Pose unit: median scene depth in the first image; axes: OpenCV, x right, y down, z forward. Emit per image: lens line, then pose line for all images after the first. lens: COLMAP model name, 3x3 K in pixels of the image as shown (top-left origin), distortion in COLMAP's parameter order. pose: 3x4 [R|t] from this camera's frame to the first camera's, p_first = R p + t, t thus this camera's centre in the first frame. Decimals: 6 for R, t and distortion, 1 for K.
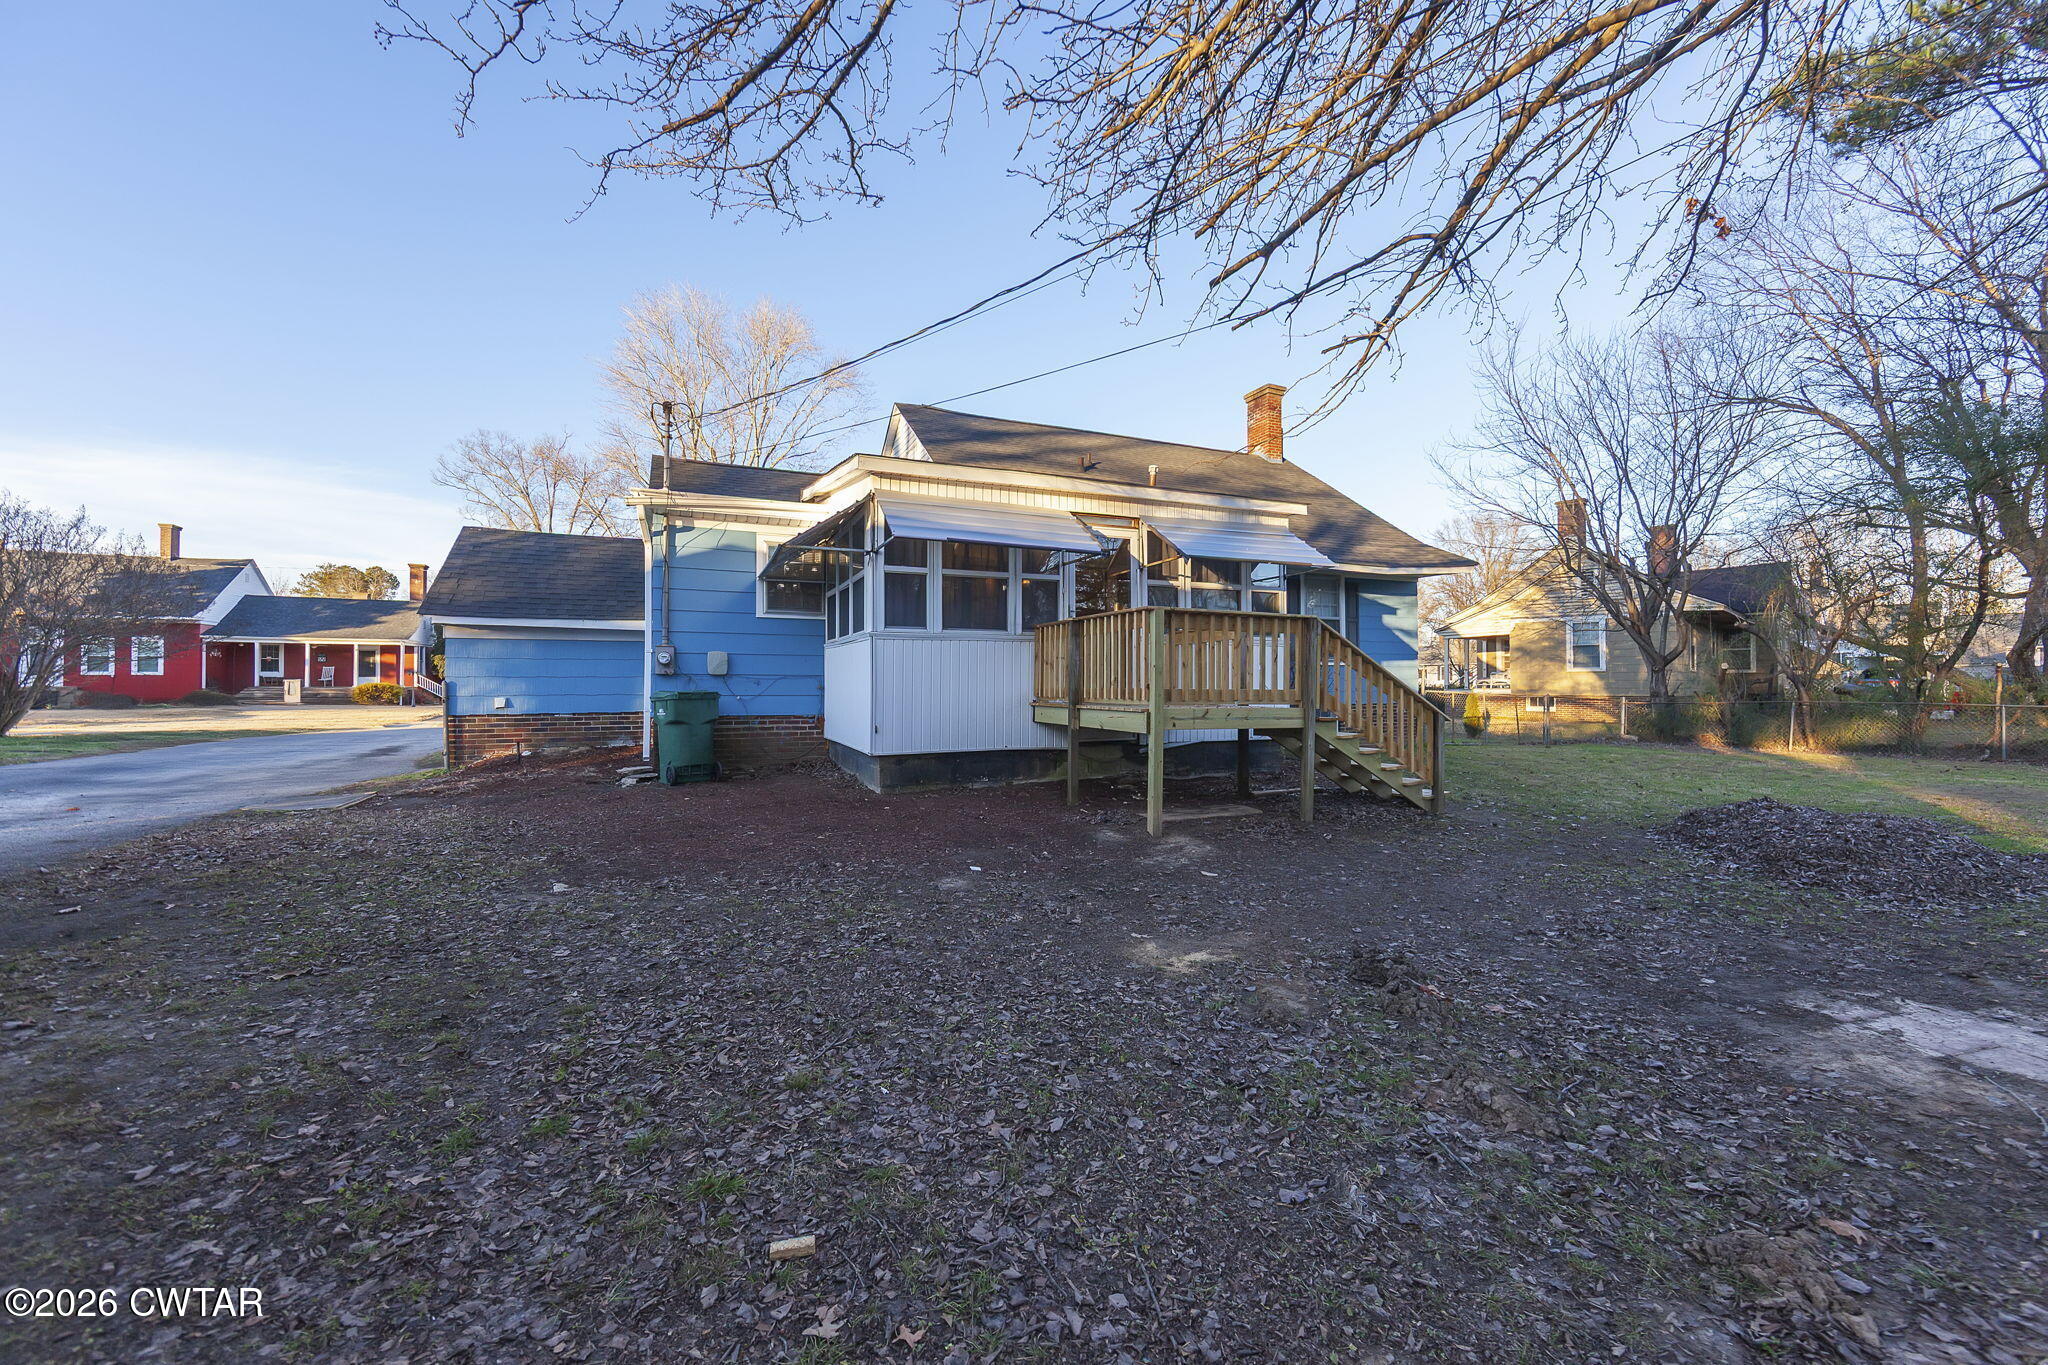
lens RADIAL K [[860.3, 0, 1023.2], [0, 860.3, 688.0], [0, 0, 1]] dist [-0.001097, -0.000145]
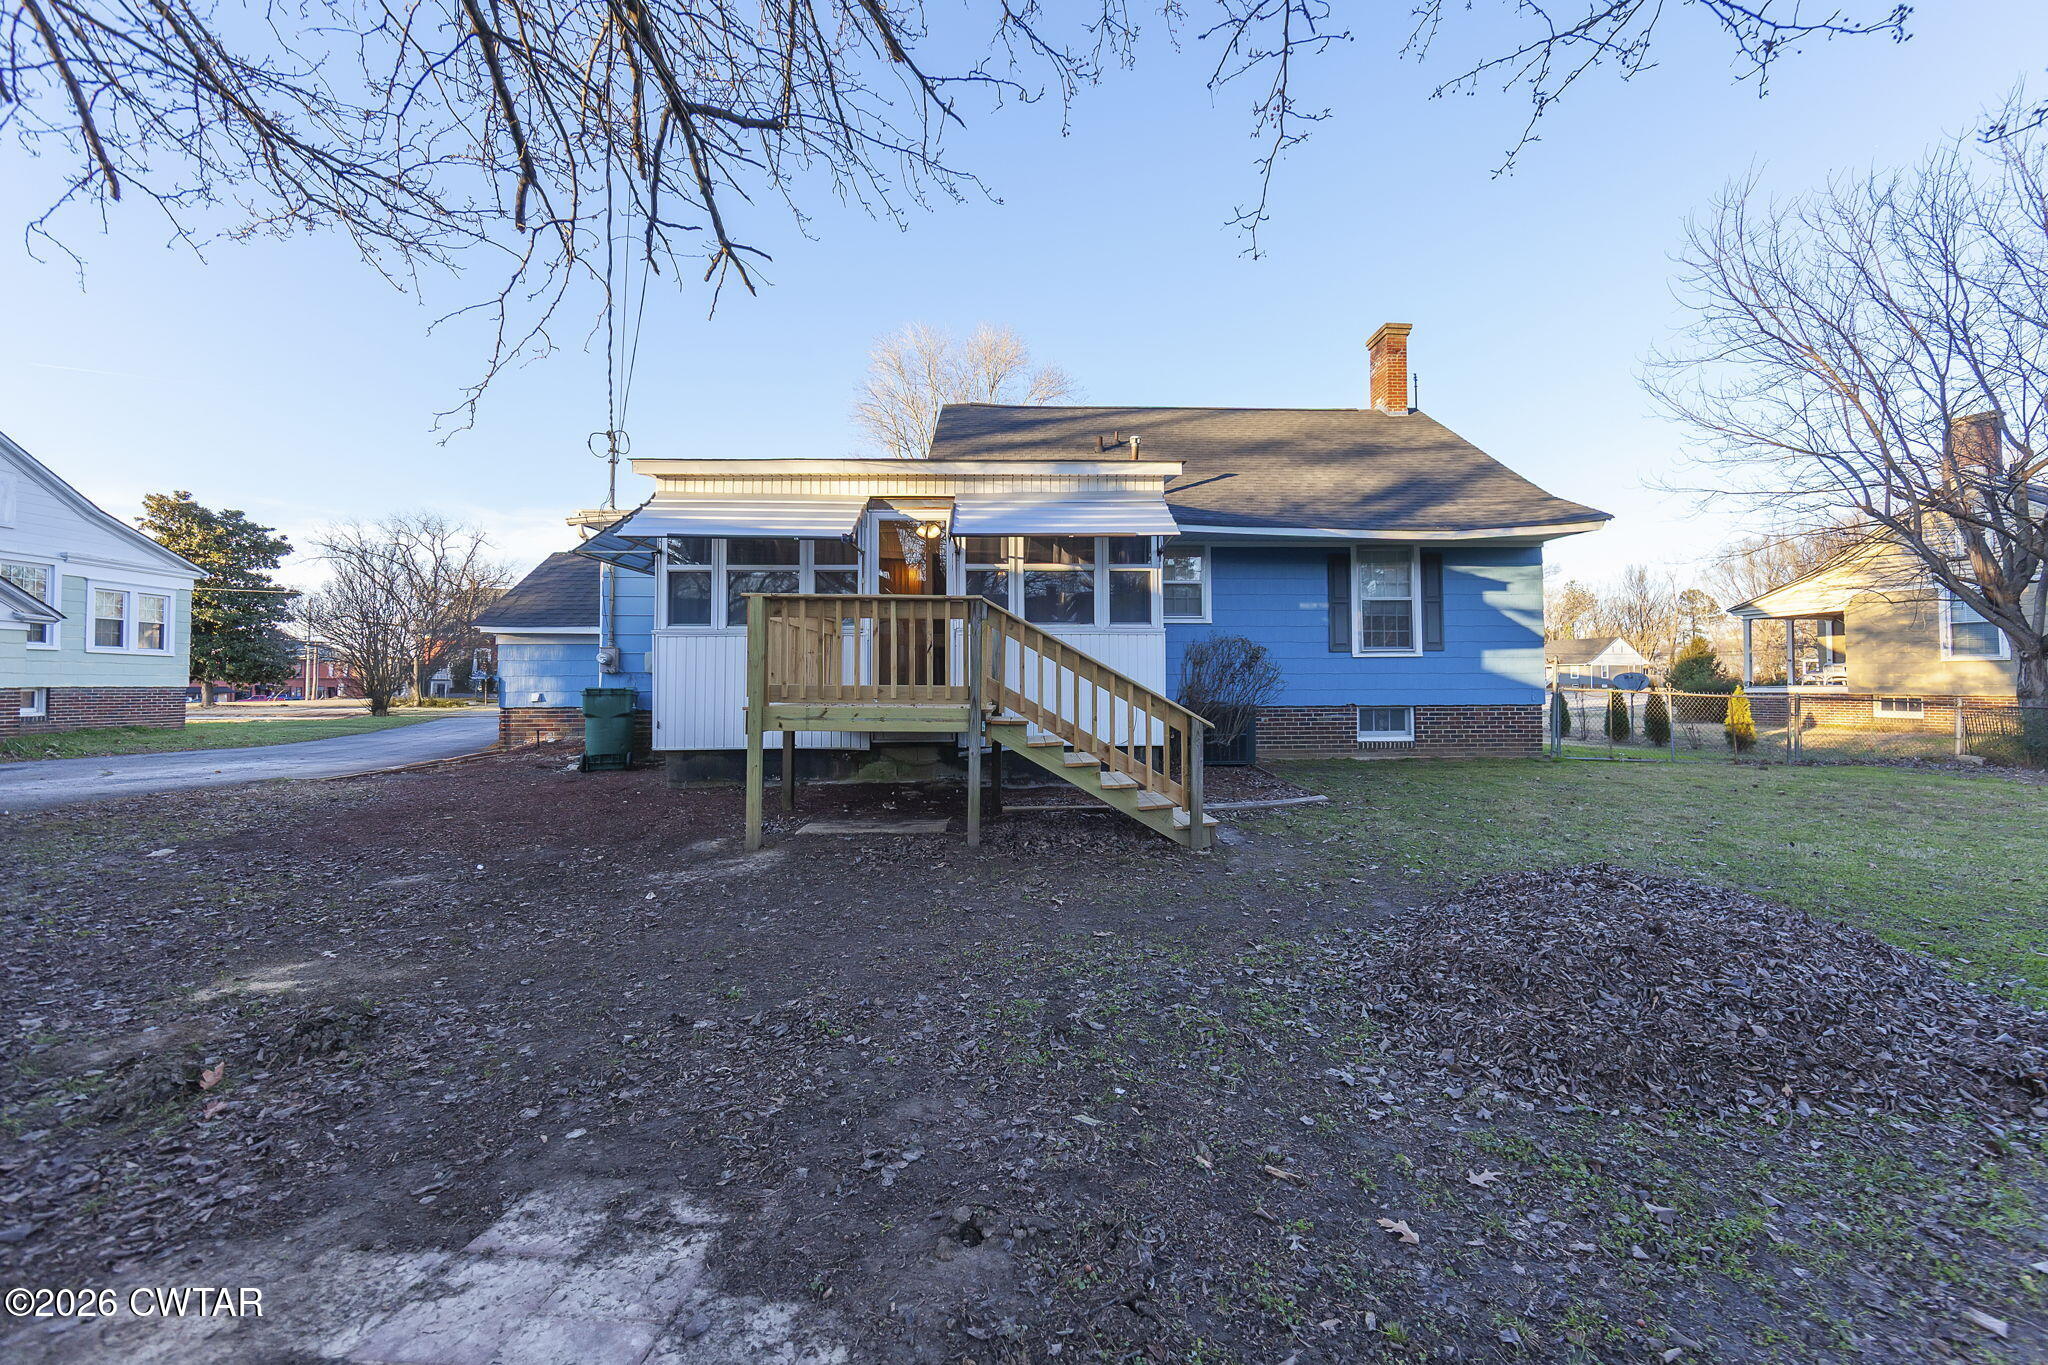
lens RADIAL K [[837.4, 0, 1028.3], [0, 837.4, 674.0], [0, 0, 1]] dist [0.007349, 0.000148]
pose [[0.921606, -0.005836, -0.388082, 0.373977], [0.000637, 0.999908, -0.013525, 0.000829], [0.388126, 0.012218, 0.921525, 0.149462]]
